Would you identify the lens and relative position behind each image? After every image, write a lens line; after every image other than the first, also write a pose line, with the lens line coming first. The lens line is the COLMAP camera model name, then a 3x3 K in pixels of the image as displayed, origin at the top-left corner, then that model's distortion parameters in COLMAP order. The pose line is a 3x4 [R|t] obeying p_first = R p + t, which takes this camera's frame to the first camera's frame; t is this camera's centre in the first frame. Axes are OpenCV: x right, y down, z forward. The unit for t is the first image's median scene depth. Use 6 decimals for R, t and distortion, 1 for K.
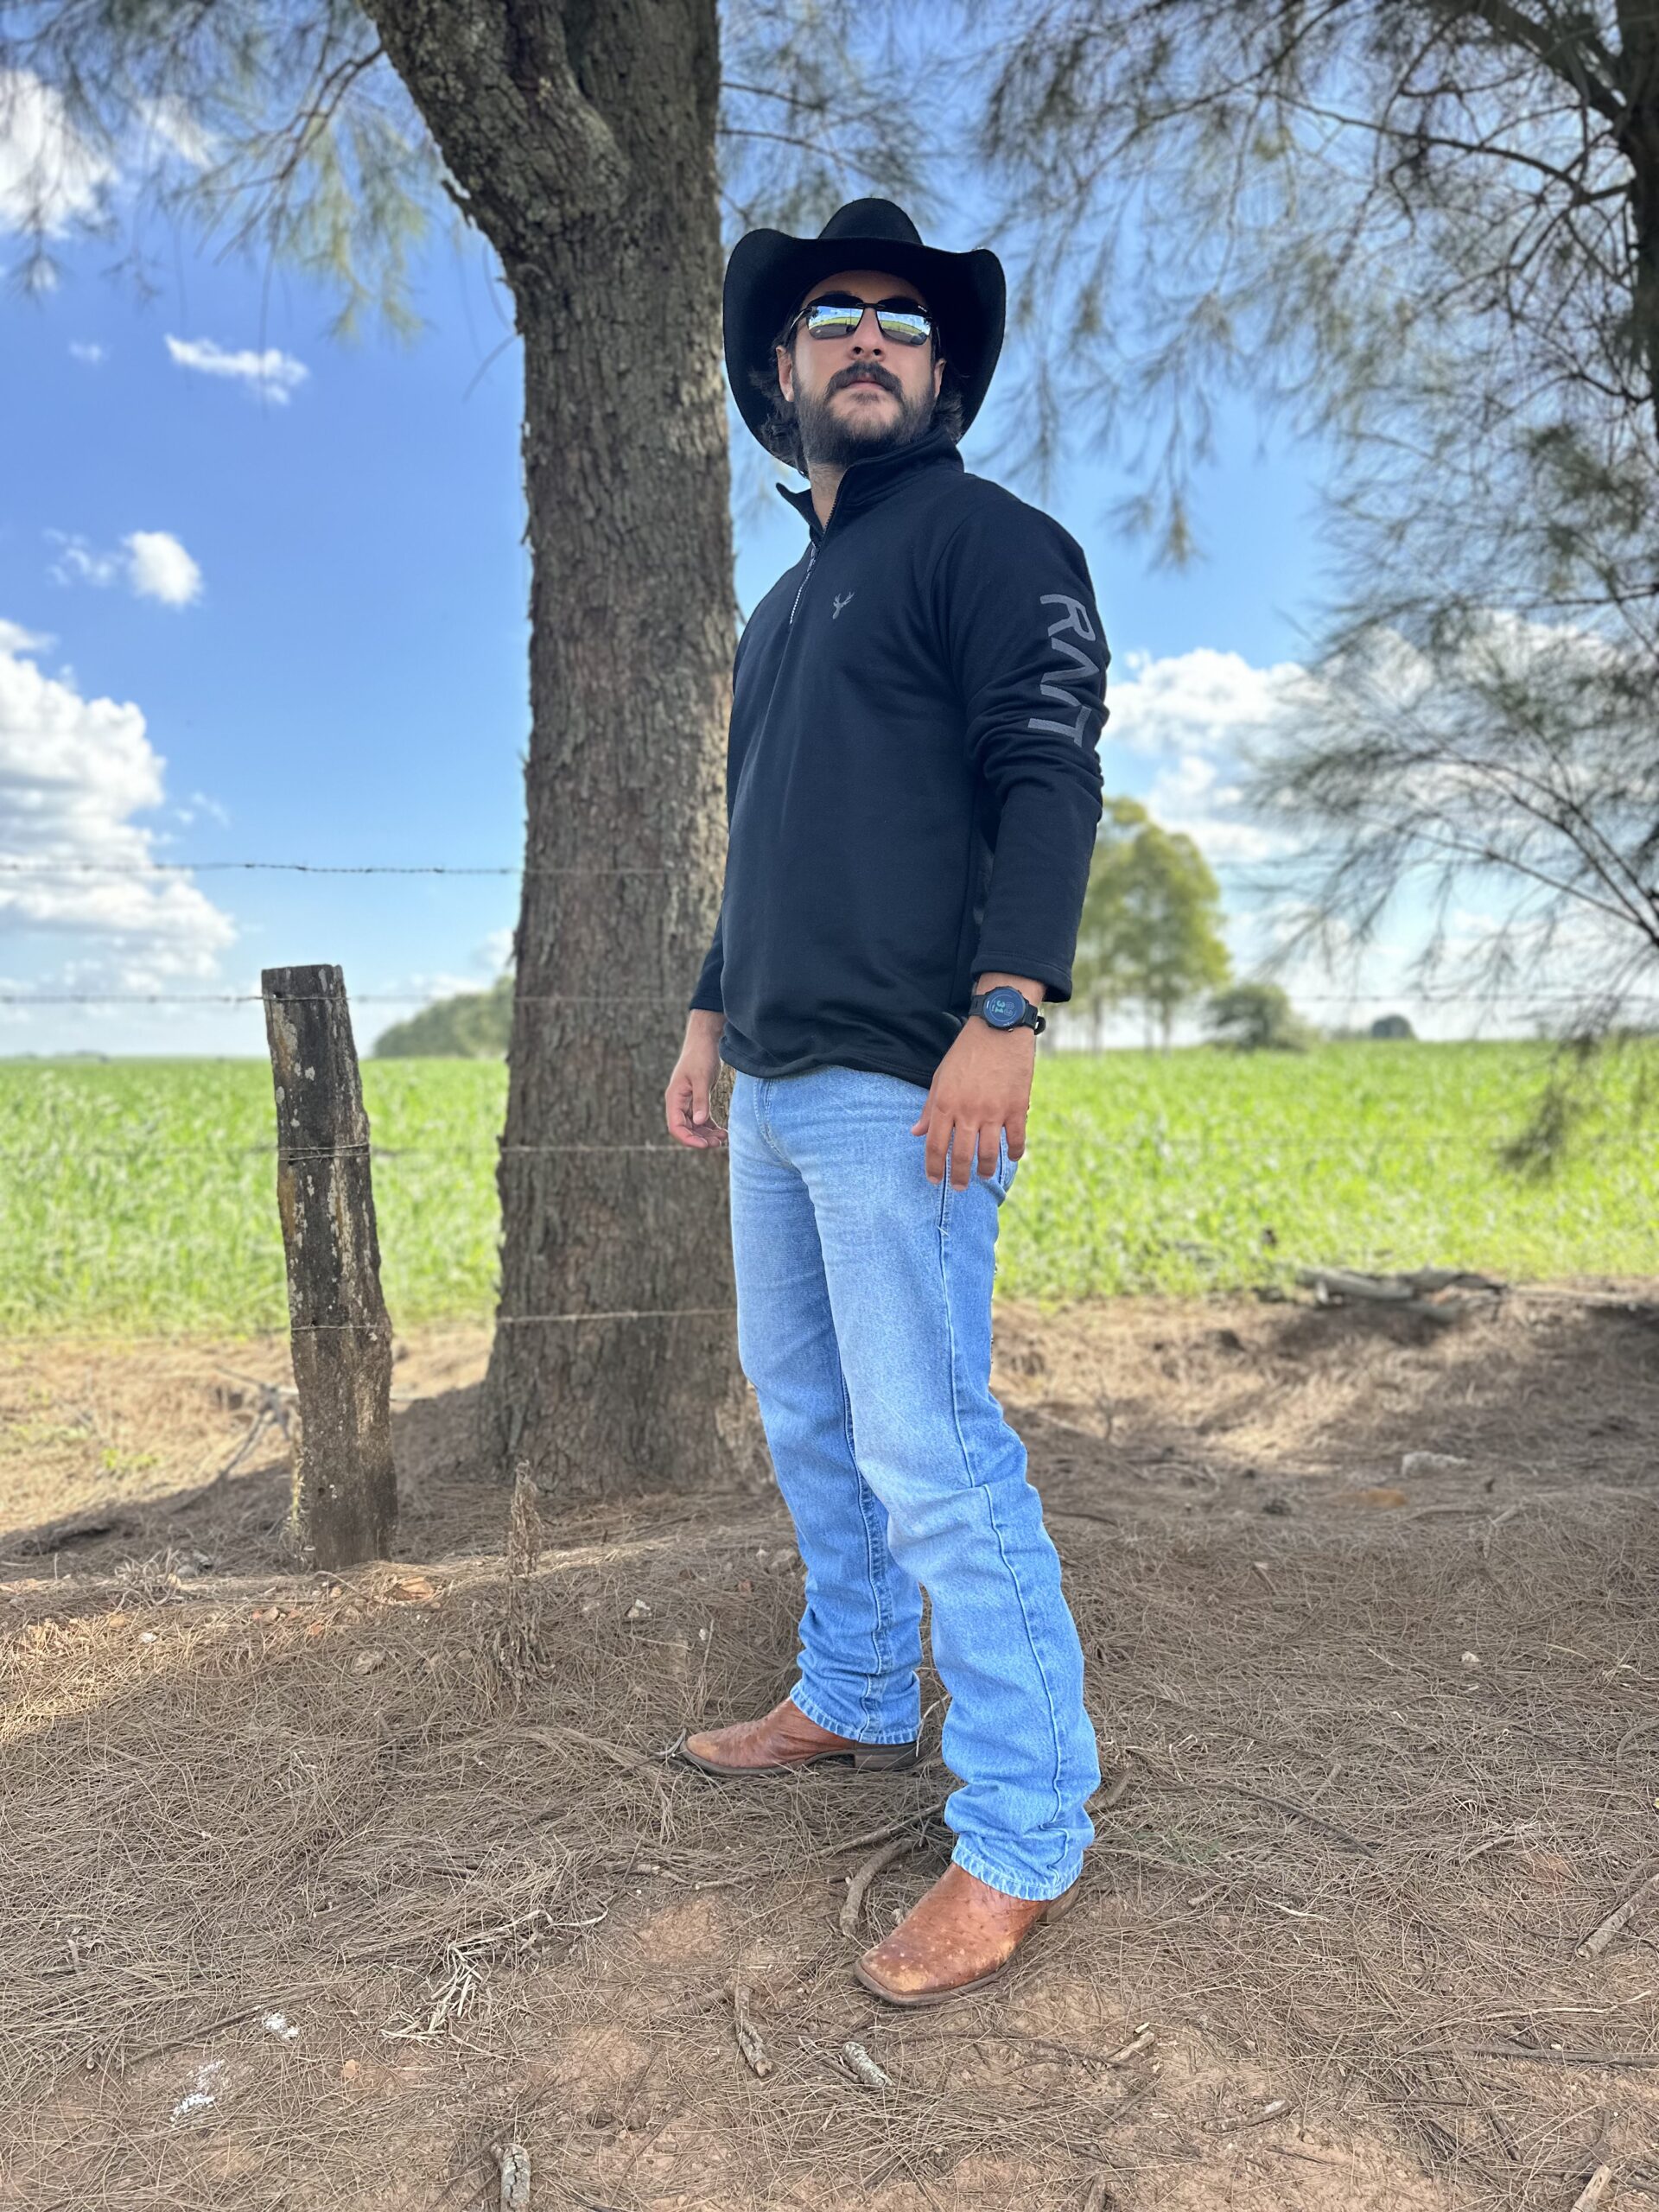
lens RADIAL K [[1574.7, 0, 826.6], [0, 1574.7, 1115.4], [0, 0, 1]] dist [0.026656, -0.035338]
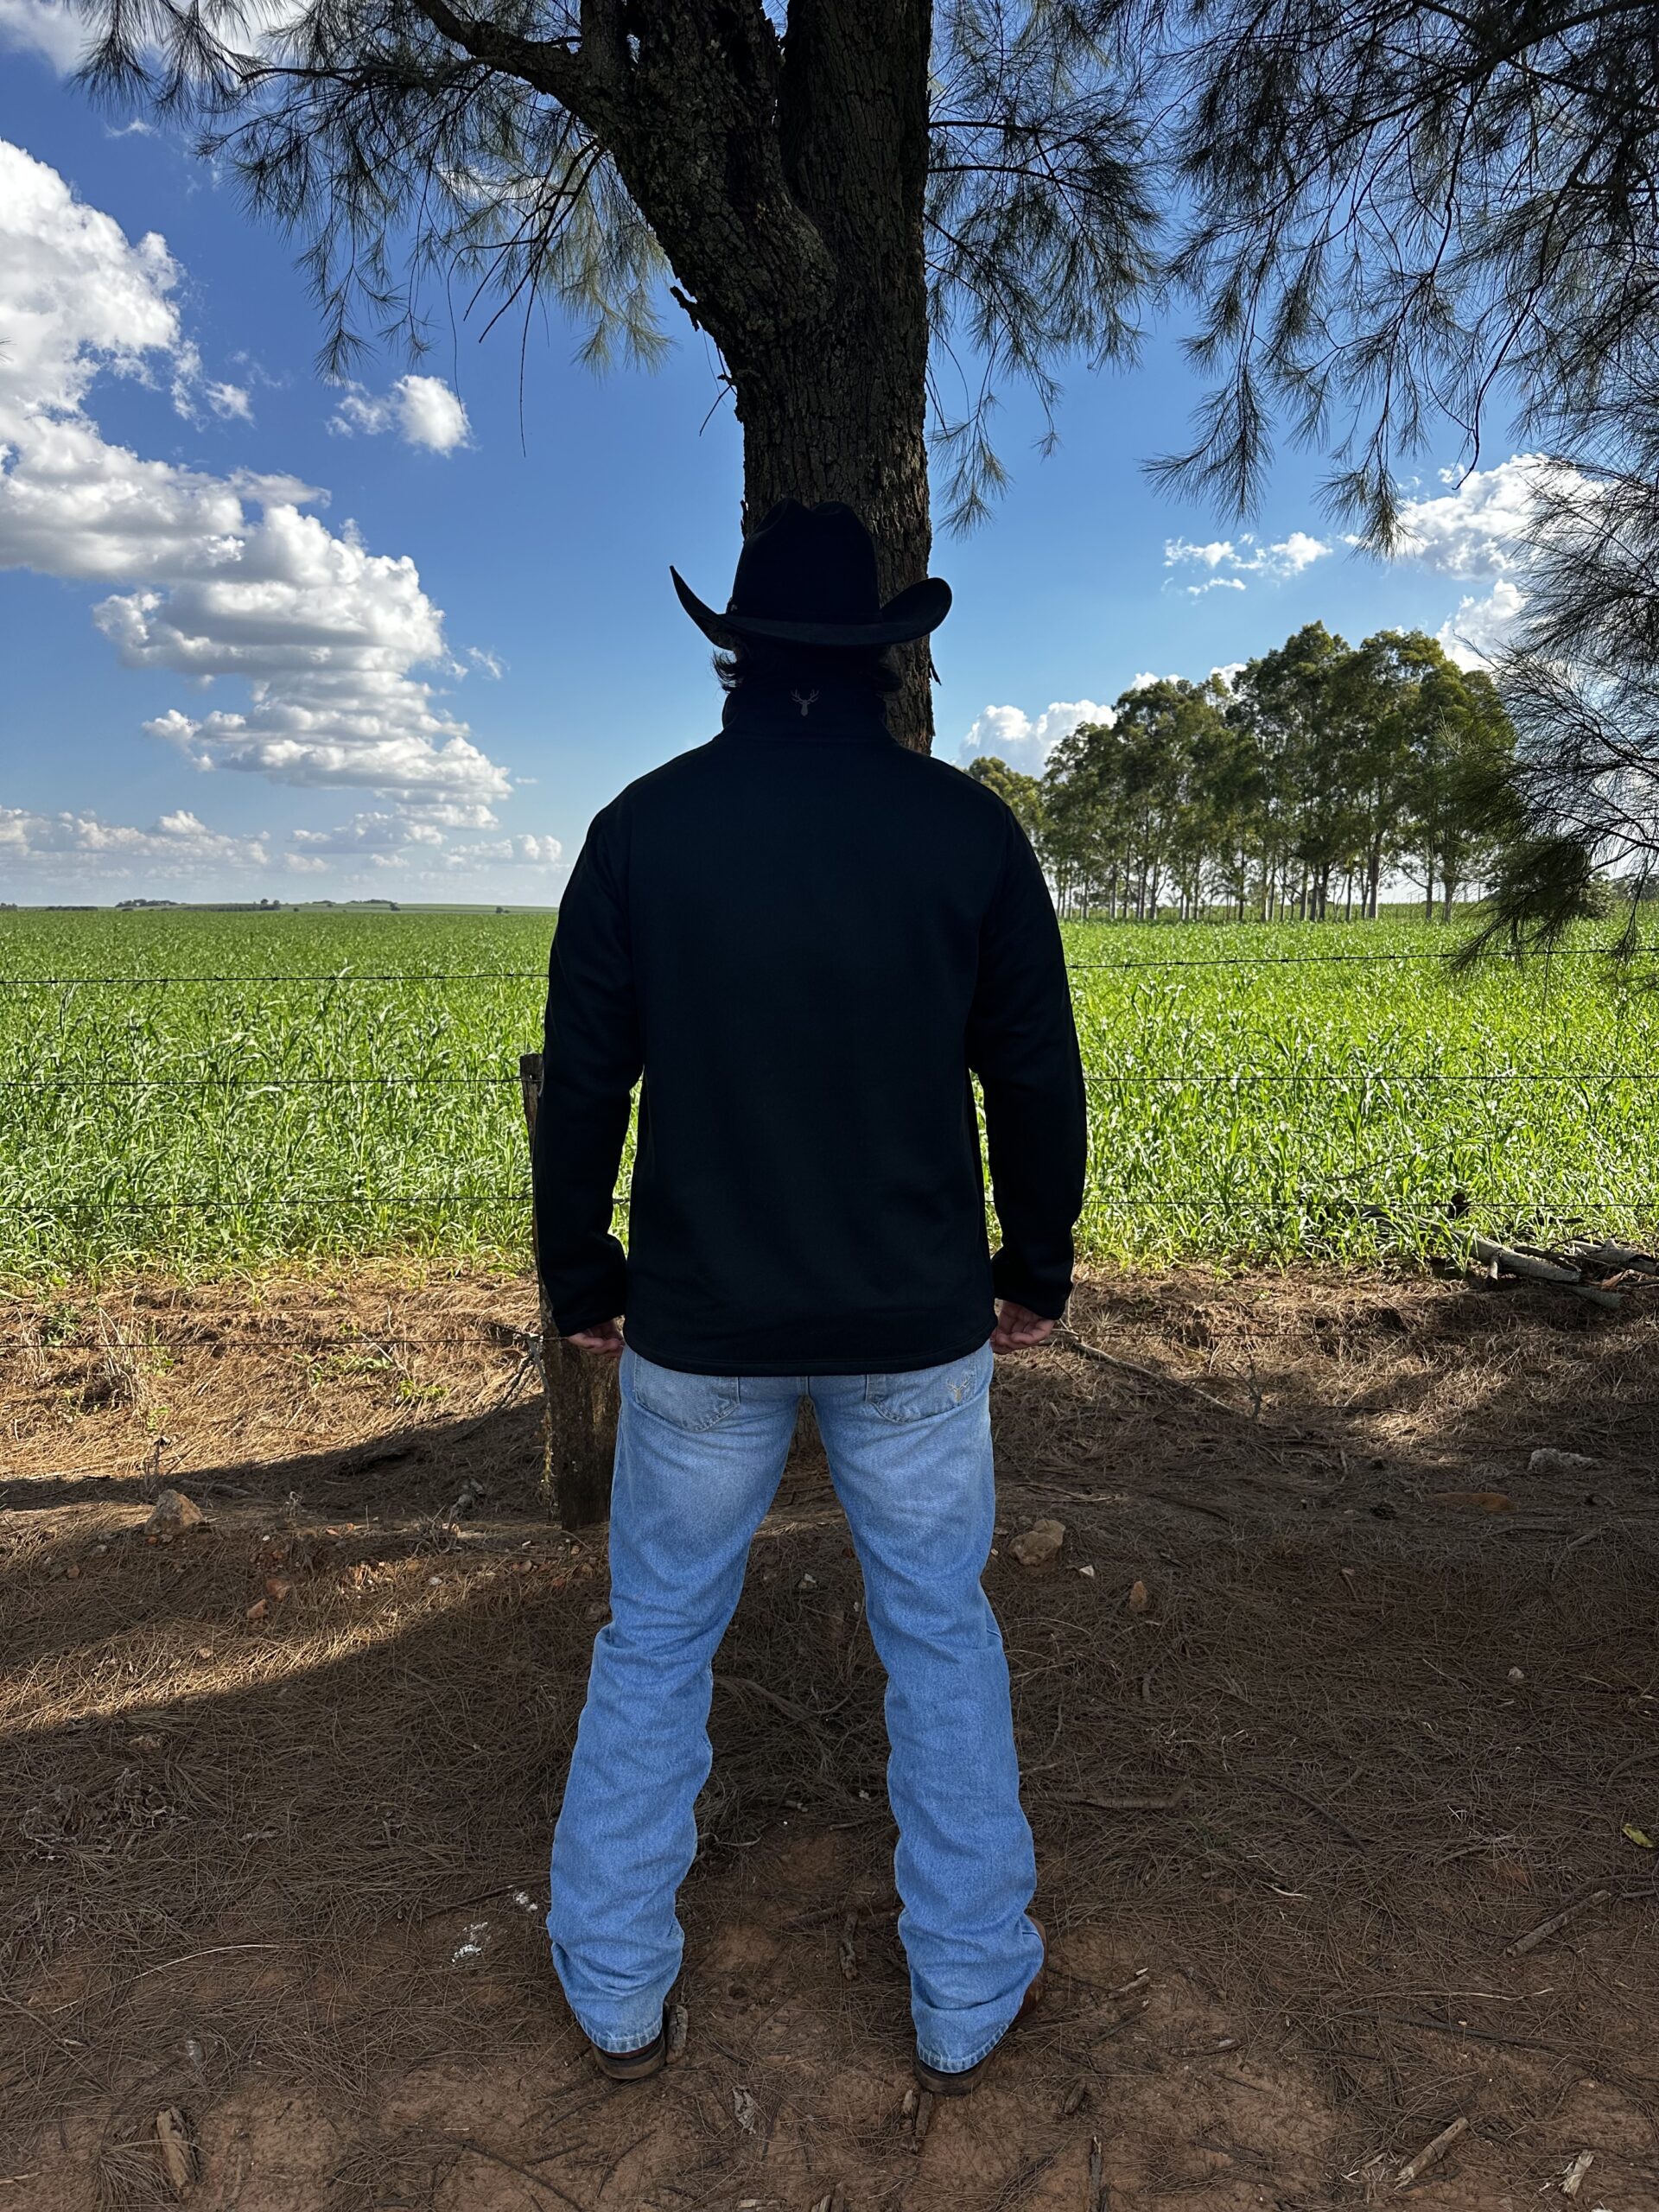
lens RADIAL K [[1574.7, 0, 825.0], [0, 1574.7, 1105.7], [0, 0, 1]] dist [0.026656, -0.035338]
pose [[0.986695, 0.026633, -0.160387, 0.058498], [-0.012237, 0.995859, 0.090088, -0.120778], [0.162123, -0.086926, 0.982934, -0.131946]]
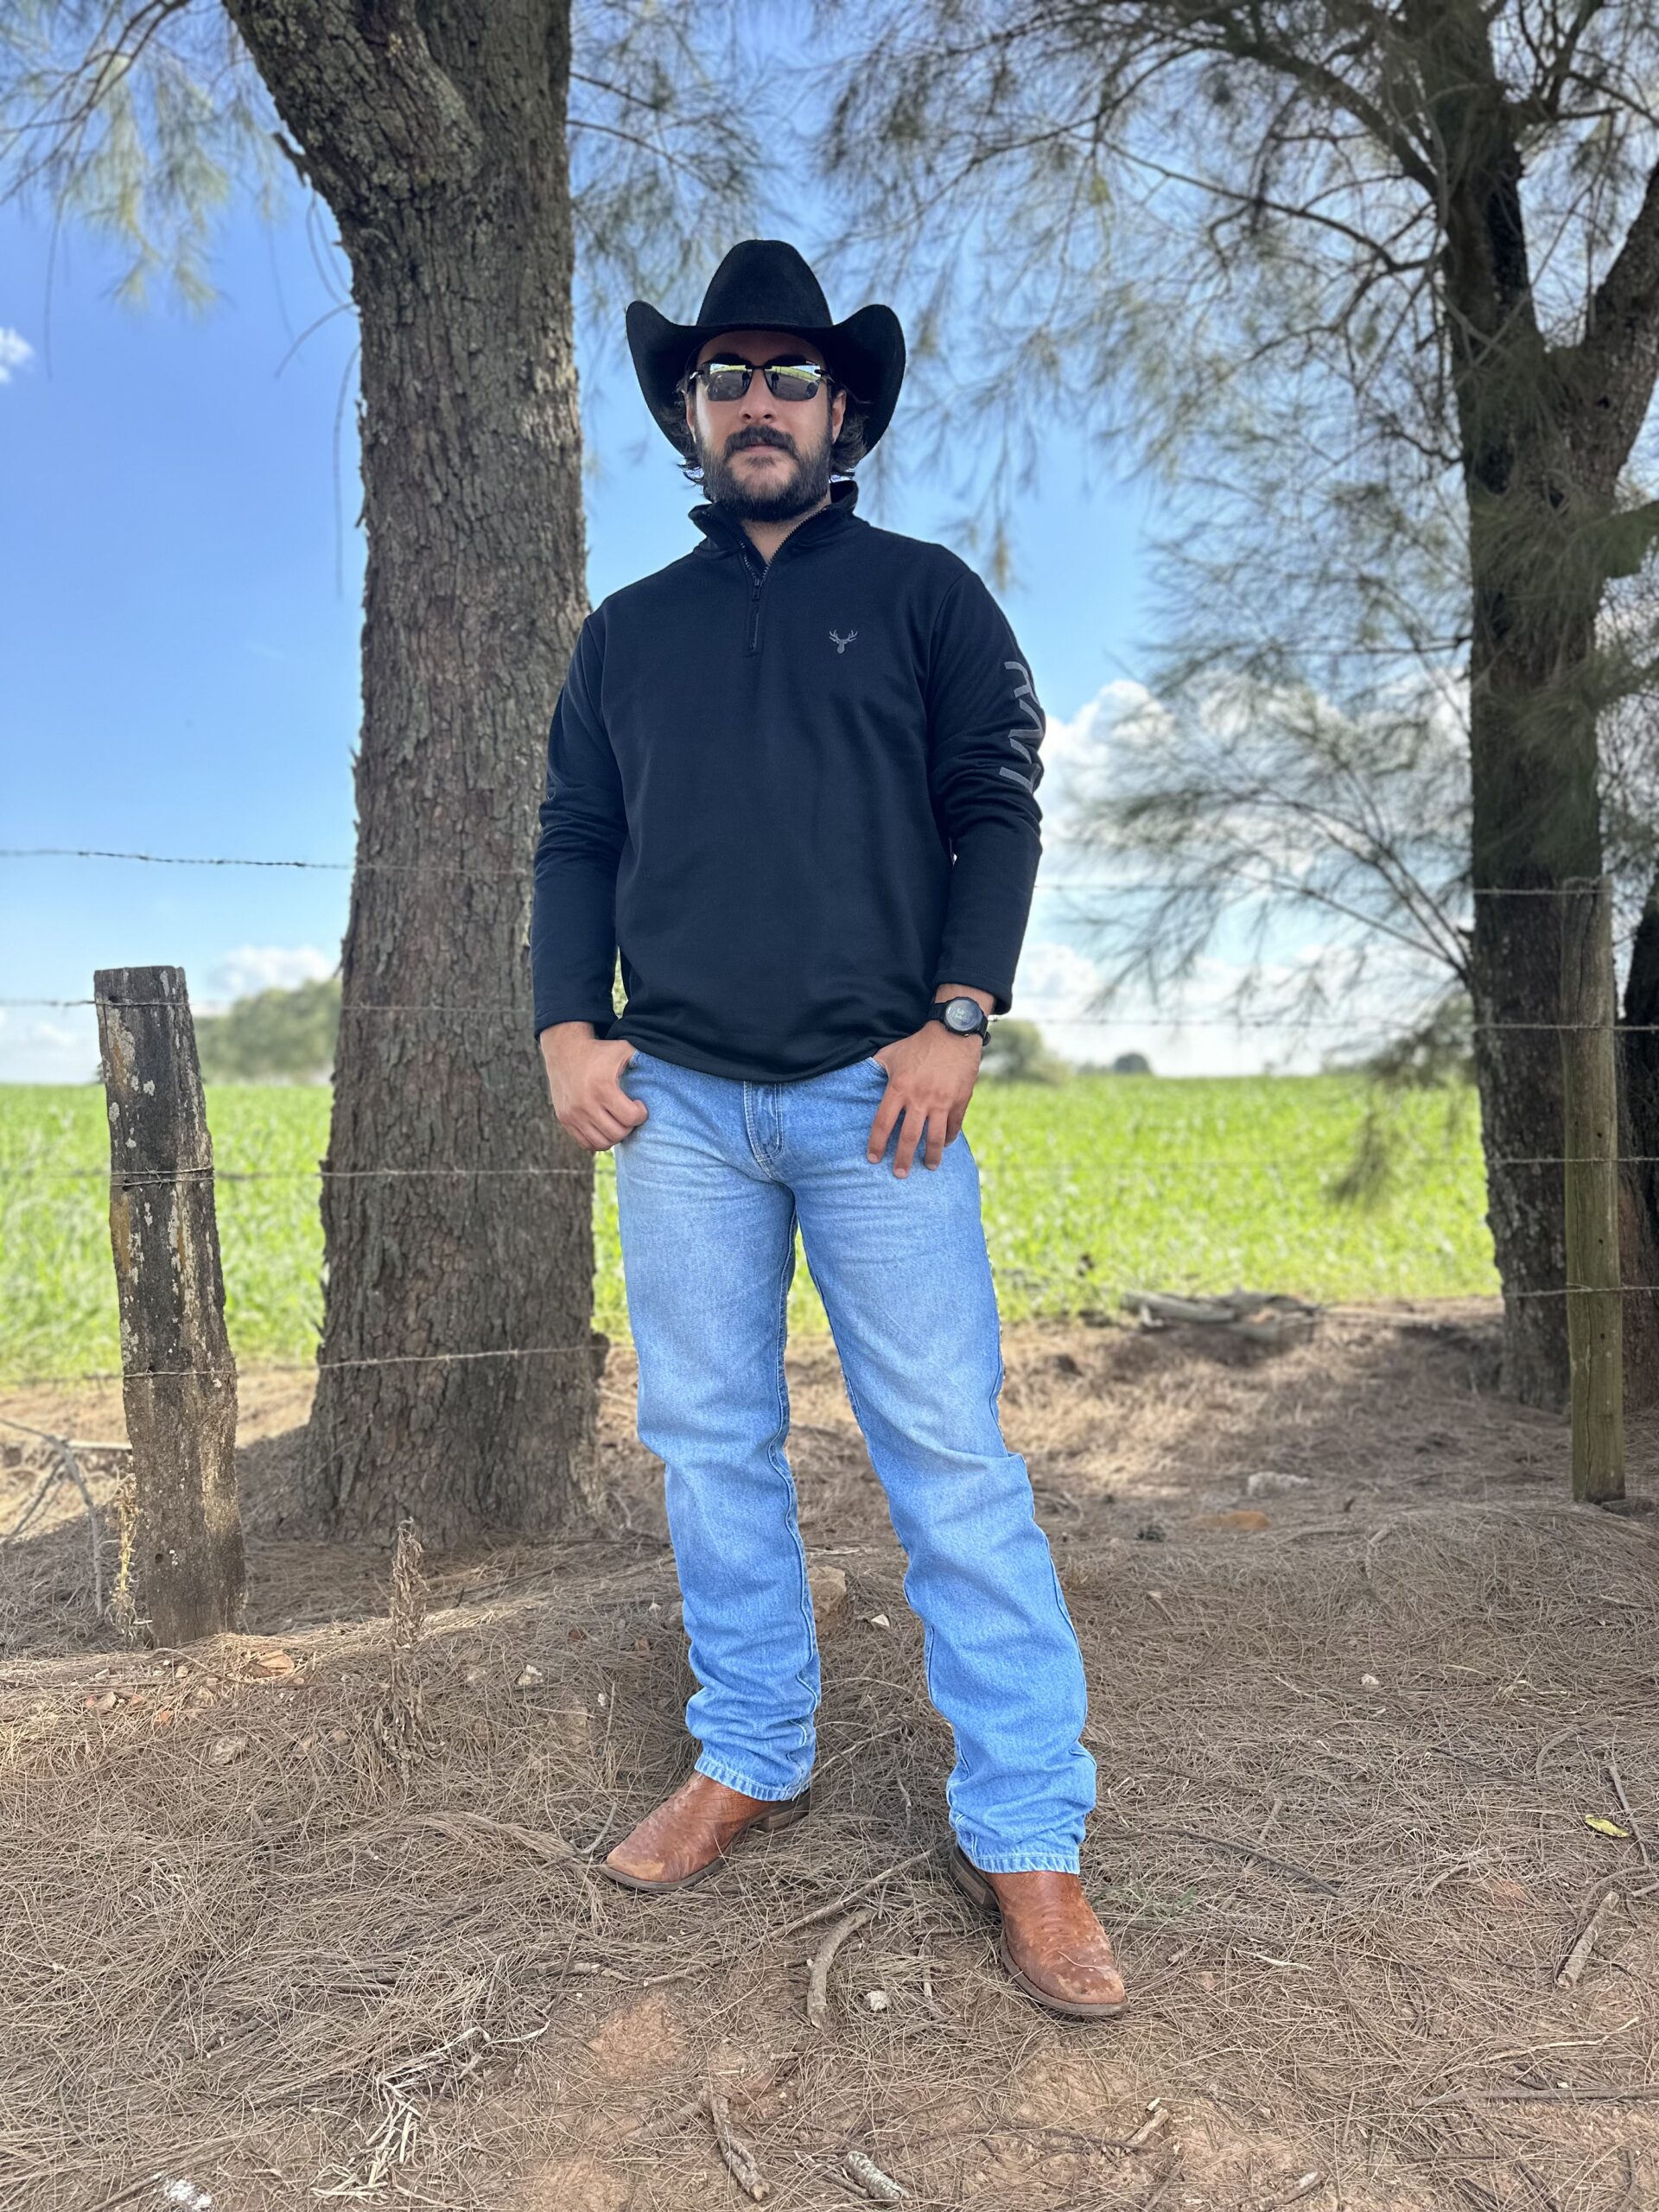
lens RADIAL K [[1574.7, 0, 838.7], [0, 1574.7, 1116.5], [0, 0, 1]] dist [0.026656, -0.035338]
pose [[0.987361, 0.005150, 0.158401, -0.061072], [-0.002156, 0.999816, -0.019069, 0.004157], [-0.158470, 0.018487, 0.987191, 0.041428]]
